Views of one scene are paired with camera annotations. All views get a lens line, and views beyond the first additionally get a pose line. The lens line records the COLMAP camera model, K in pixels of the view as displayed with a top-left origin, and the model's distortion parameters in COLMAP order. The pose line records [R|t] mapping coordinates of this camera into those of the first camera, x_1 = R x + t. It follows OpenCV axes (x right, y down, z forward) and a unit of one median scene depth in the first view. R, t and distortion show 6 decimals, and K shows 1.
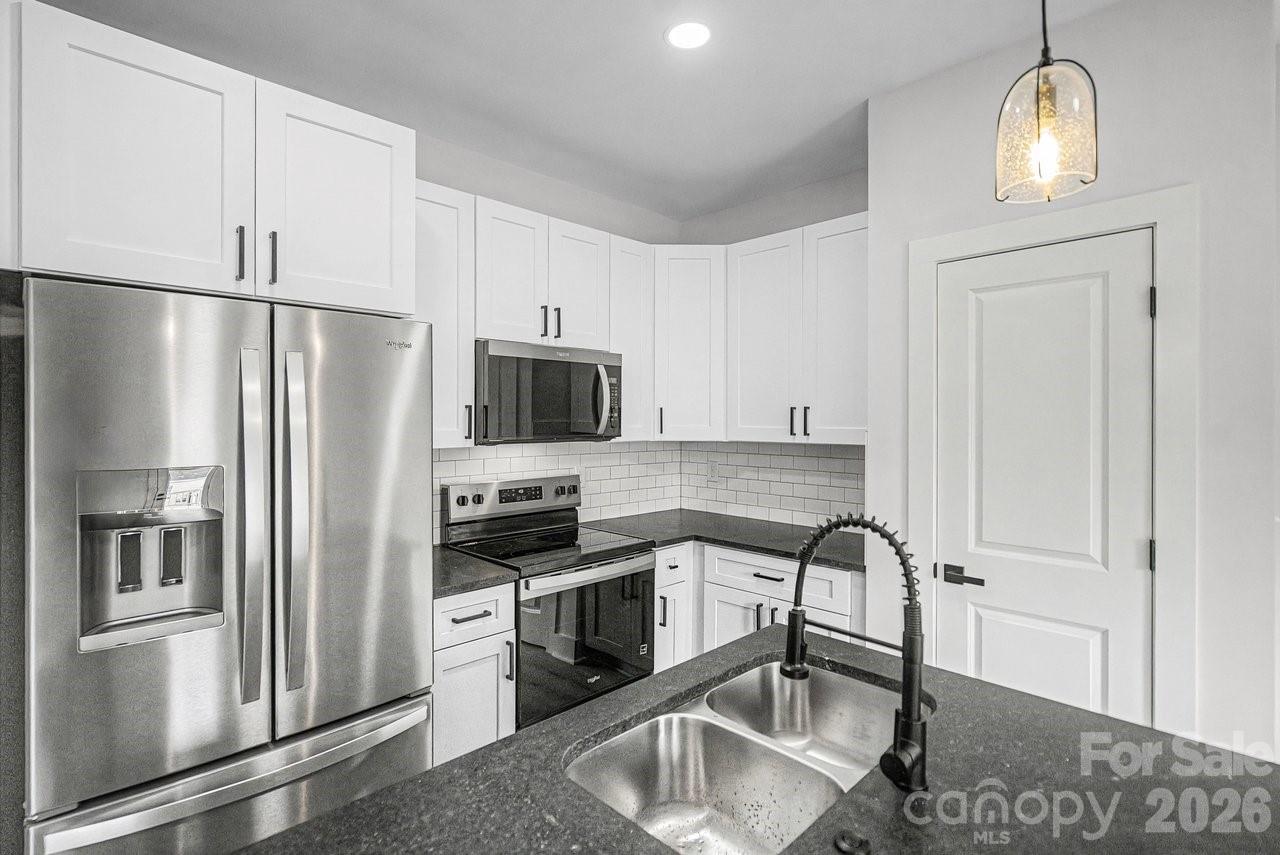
lens RADIAL K [[616.4, 0, 636.7], [0, 616.4, 421.3], [0, 0, 1]] dist [-0.001219, -0.000454]
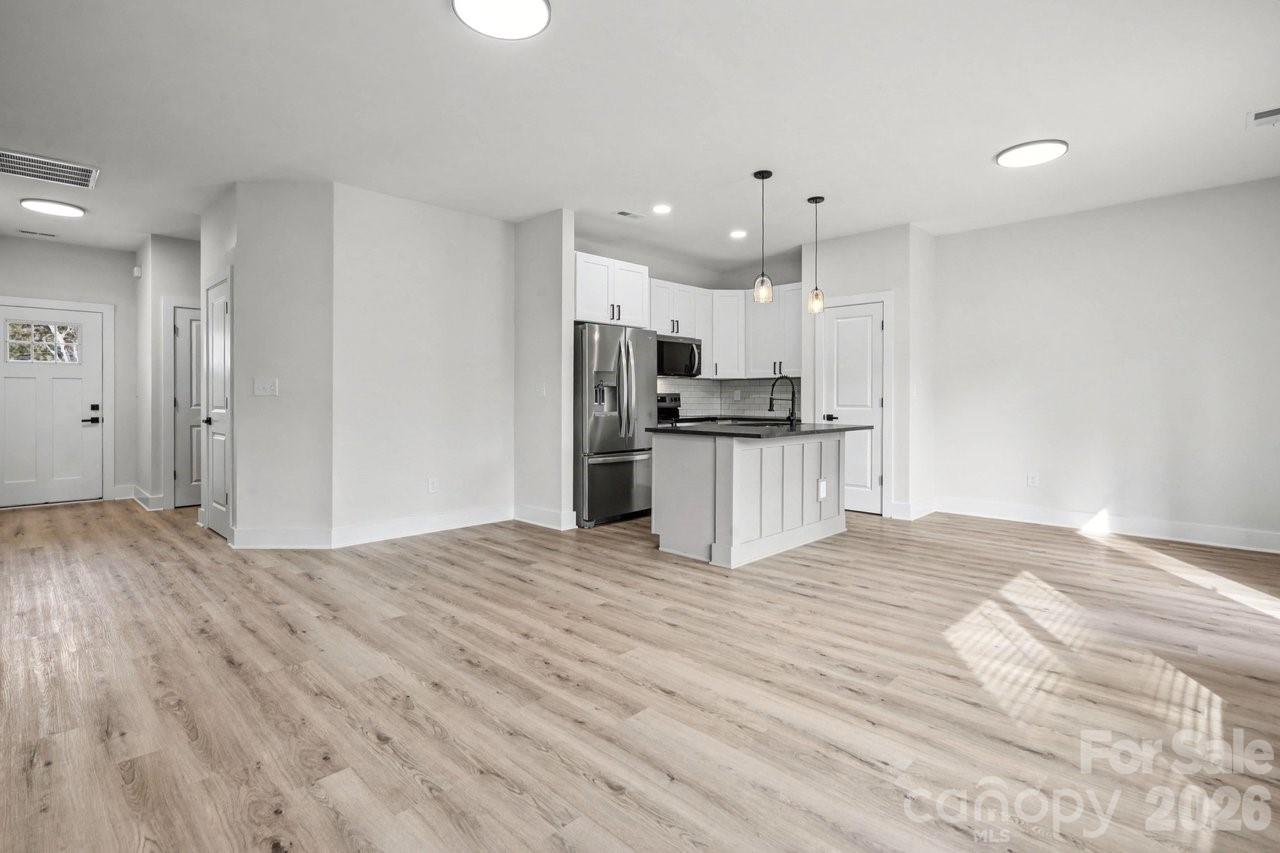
lens RADIAL K [[621.7, 0, 644.5], [0, 621.7, 408.4], [0, 0, 1]] dist [0.001290, 0.000410]
pose [[0.999673, -0.001478, 0.025510, -0.318314], [0.001197, 0.999938, 0.011026, 0.132436], [-0.025525, -0.010992, 0.999614, -1.422625]]
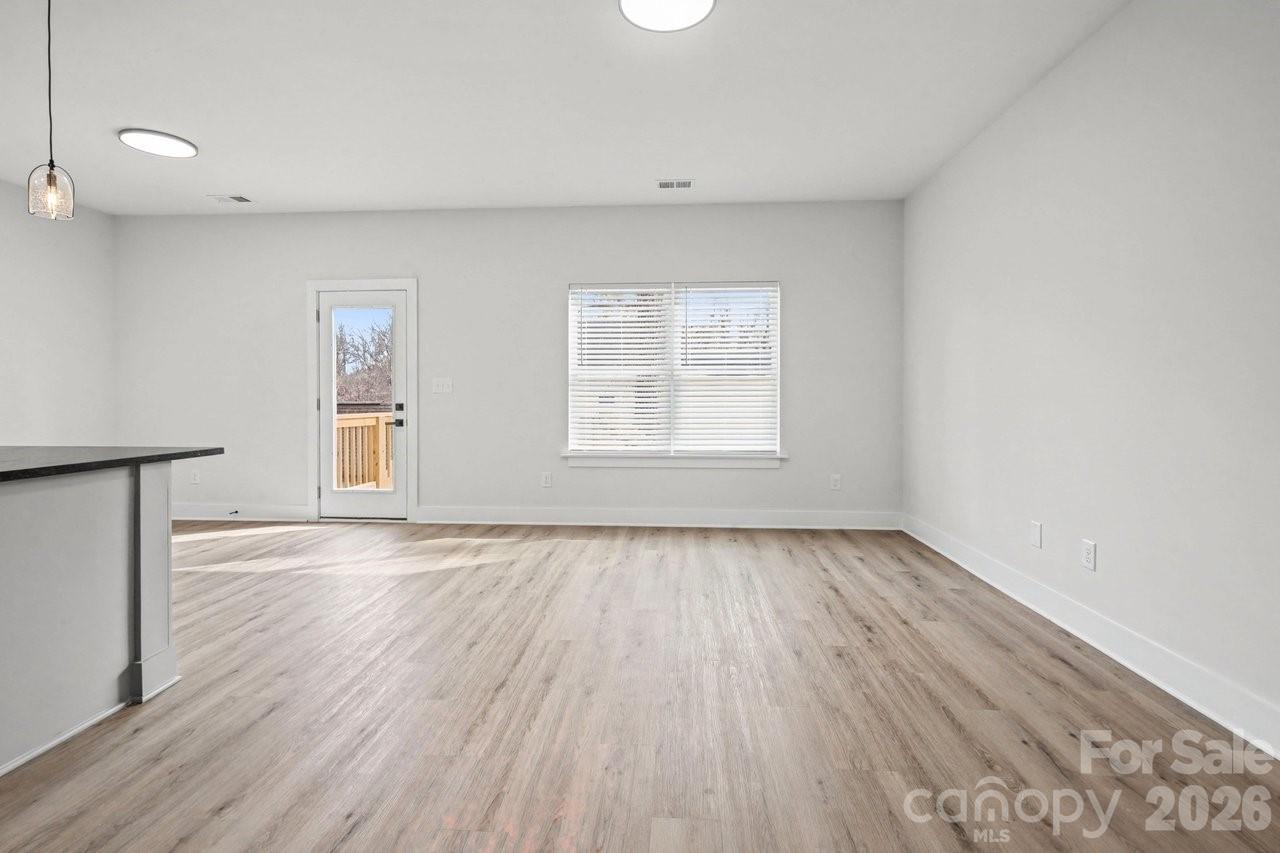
lens RADIAL K [[595.9, 0, 639.0], [0, 595.9, 399.9], [0, 0, 1]] dist [-0.000539, 0.000127]
pose [[-0.661348, -0.006313, 0.750053, -1.116746], [0.004465, 0.999914, 0.012353, 0.124204], [-0.750066, 0.011518, -0.661263, 0.069763]]
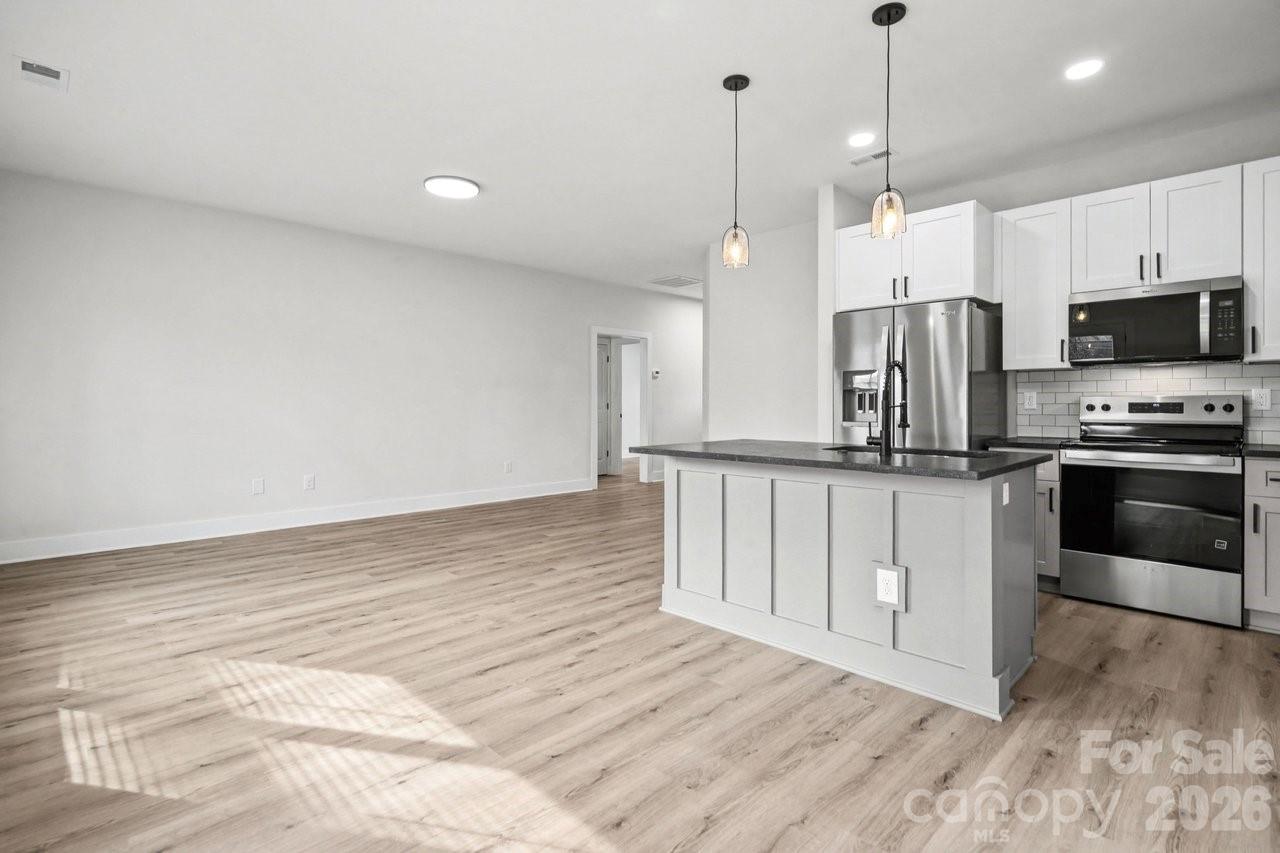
lens RADIAL K [[621.7, 0, 644.5], [0, 621.7, 408.4], [0, 0, 1]] dist [0.001290, 0.000410]
pose [[0.002665, 0.005781, -0.999980, 1.114533], [-0.006316, 0.999963, 0.005764, 0.125341], [0.999977, 0.006301, 0.002702, -0.029810]]
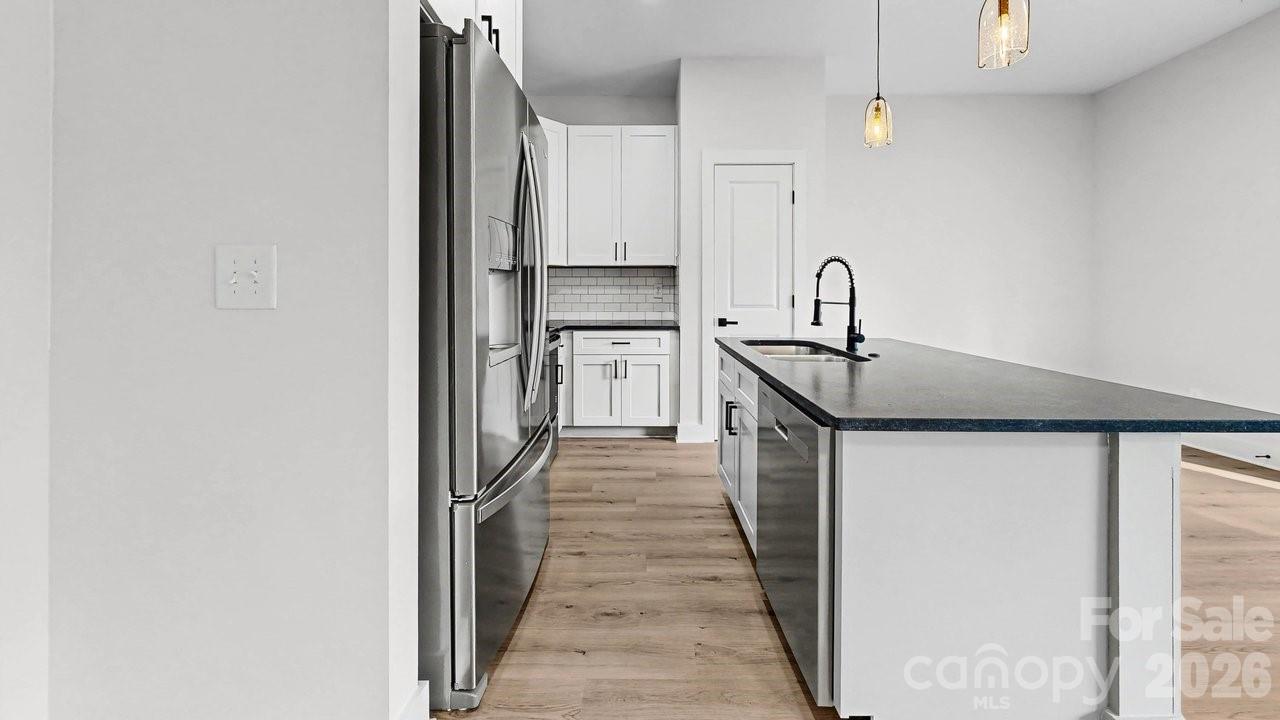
lens RADIAL K [[461.7, 0, 646.8], [0, 461.7, 366.9], [0, 0, 1]] dist [0.000137, 0.000022]
pose [[0.702695, -0.118258, 0.701594, -0.608342], [0.002694, 0.986525, 0.163587, 0.106622], [-0.711486, -0.113061, 0.693545, 0.054834]]
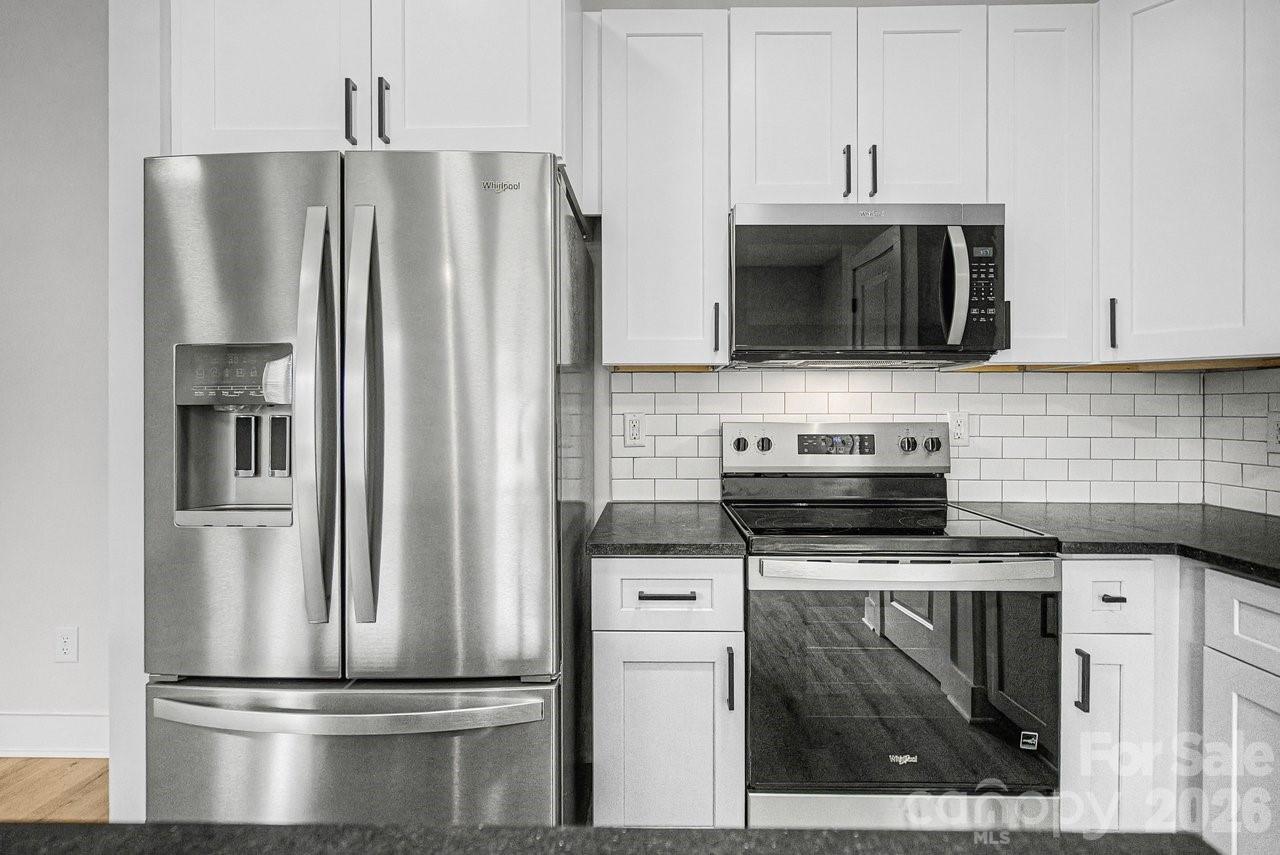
lens RADIAL K [[621.7, 0, 644.5], [0, 621.7, 409.4], [0, 0, 1]] dist [0.001290, 0.000410]
pose [[0.705822, -0.001412, -0.708388, 0.156632], [-0.004414, 0.999970, -0.006391, 0.089922], [0.708375, 0.007638, 0.705795, 0.384717]]
